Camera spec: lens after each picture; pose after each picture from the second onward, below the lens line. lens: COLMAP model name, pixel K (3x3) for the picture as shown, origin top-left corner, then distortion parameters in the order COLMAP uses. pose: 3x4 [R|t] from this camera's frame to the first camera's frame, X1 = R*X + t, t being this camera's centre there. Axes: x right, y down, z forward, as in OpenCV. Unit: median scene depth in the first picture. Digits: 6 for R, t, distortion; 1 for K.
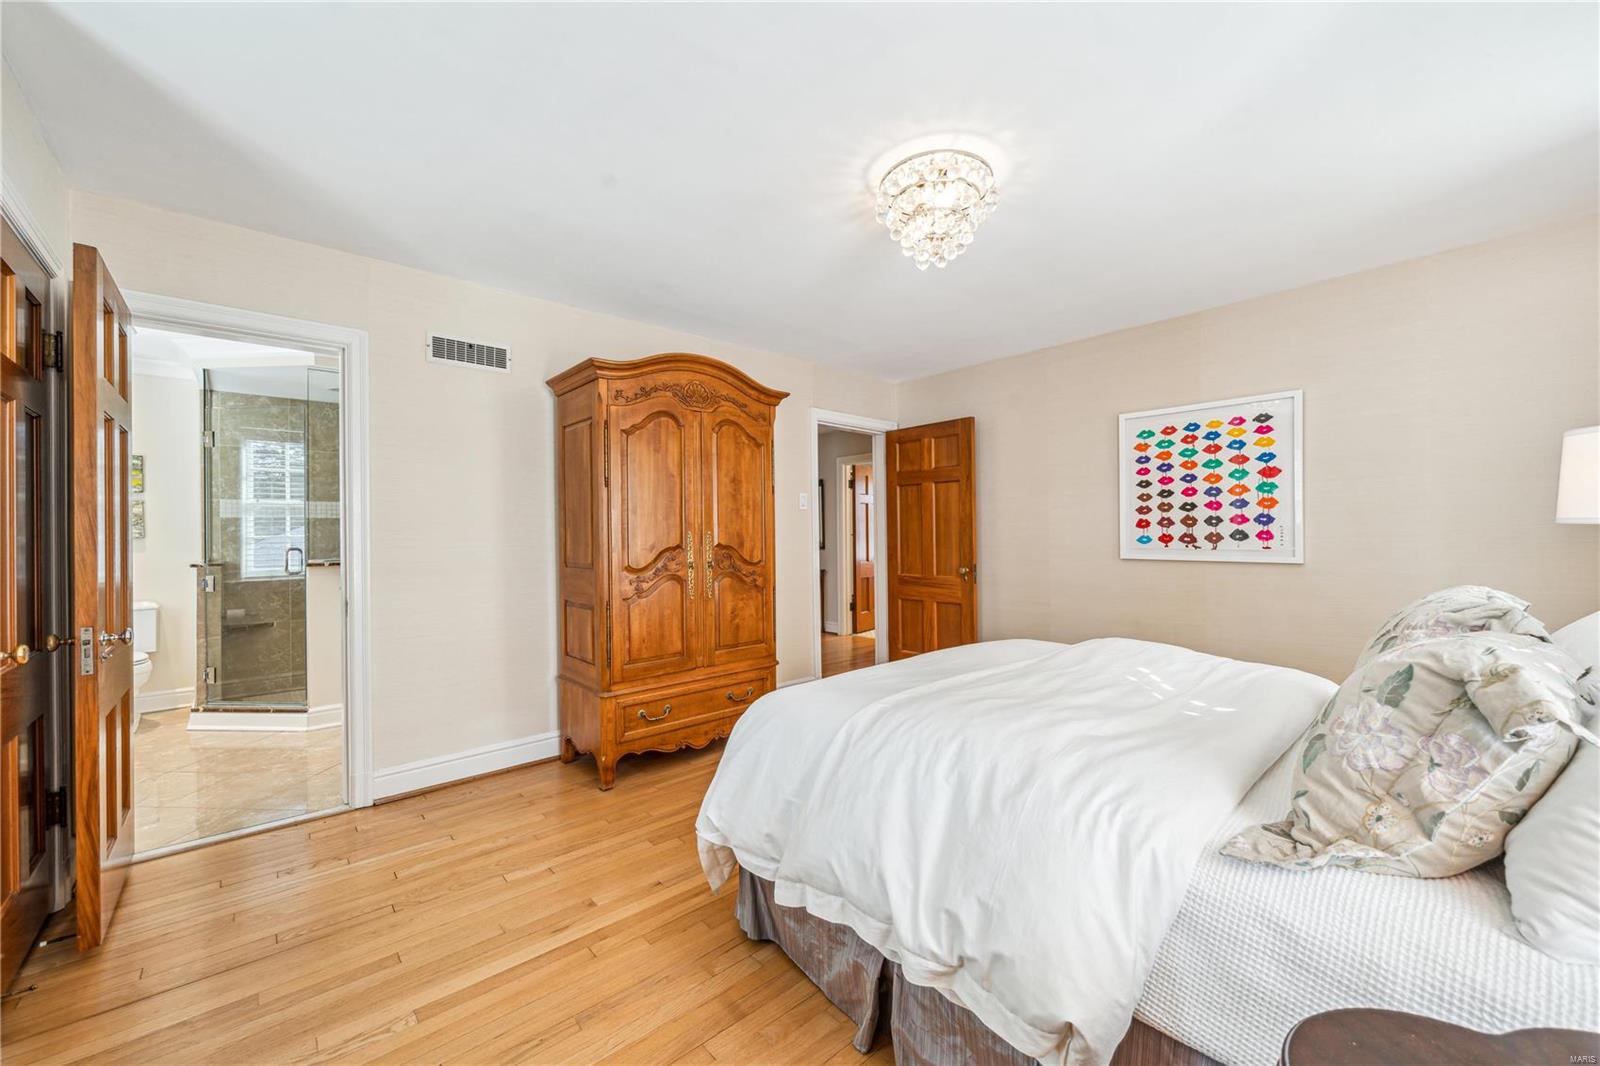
lens RADIAL K [[620.2, 0, 789.1], [0, 620.2, 527.6], [0, 0, 1]] dist [-0.002189, 0.000142]
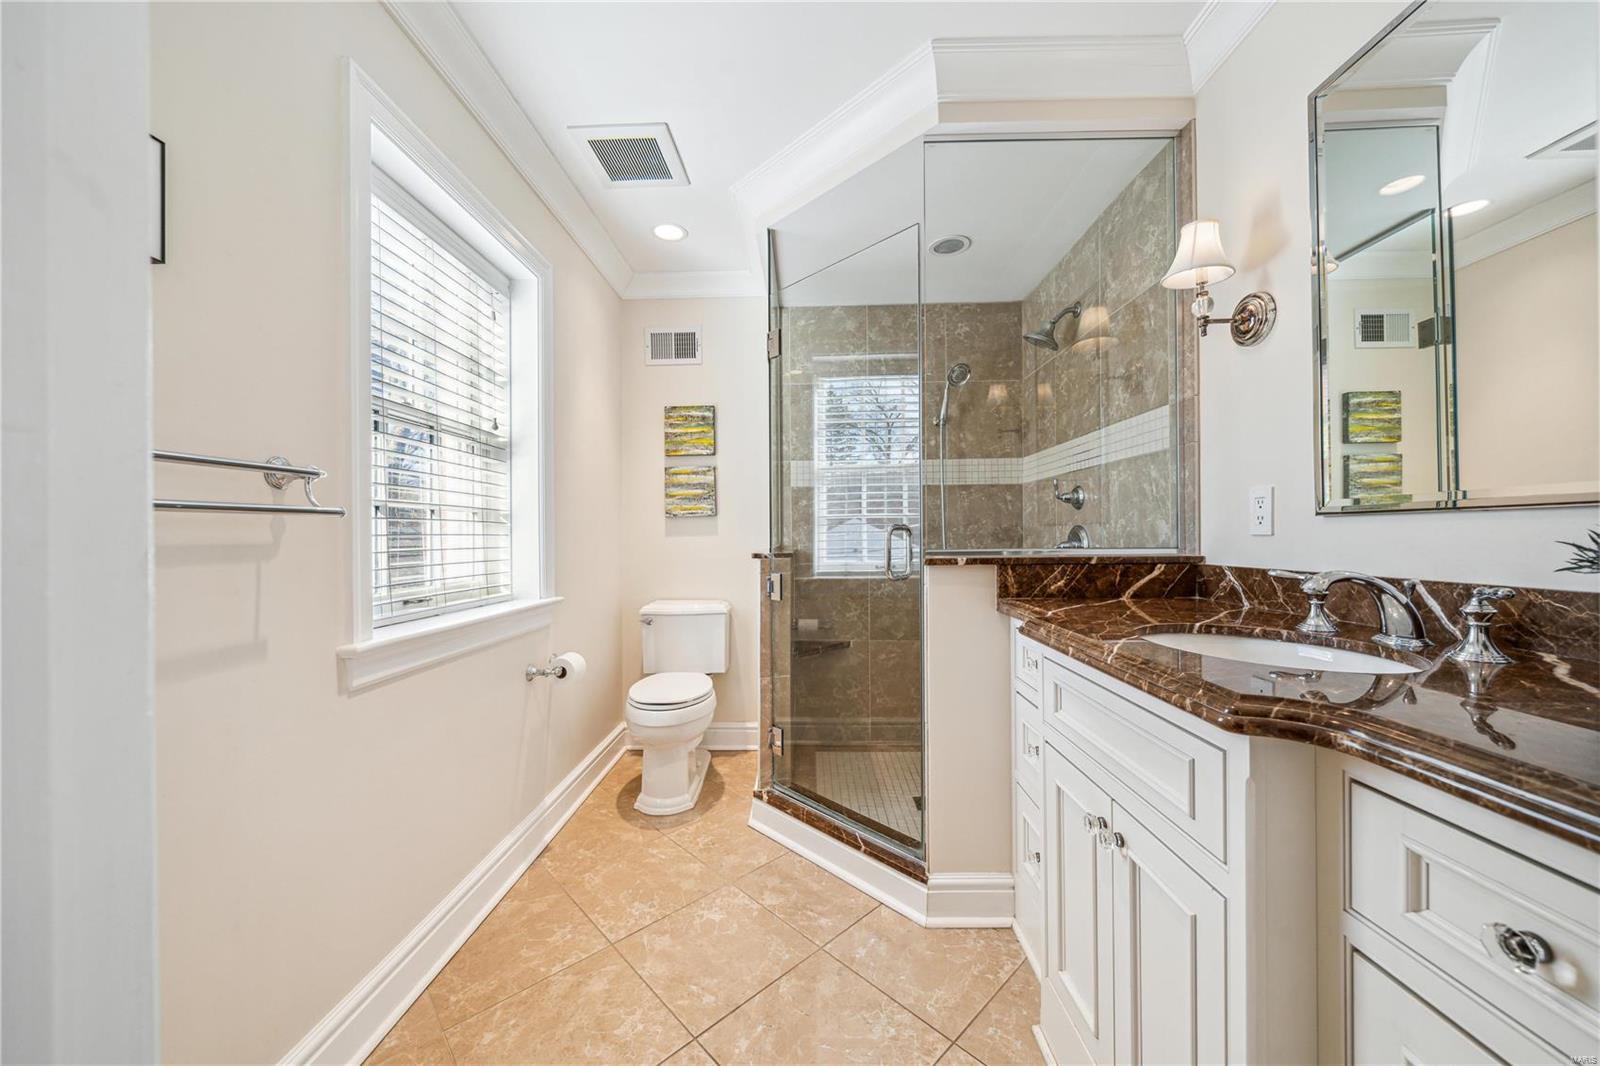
lens RADIAL K [[551.3, 0, 800.5], [0, 551.3, 540.8], [0, 0, 1]] dist [-0.000918, -0.000064]
pose [[0.738112, 0.013920, -0.674535, -0.486137], [0.002179, 0.999733, 0.023015, 0.030563], [0.674675, -0.018458, 0.737884, 0.541545]]
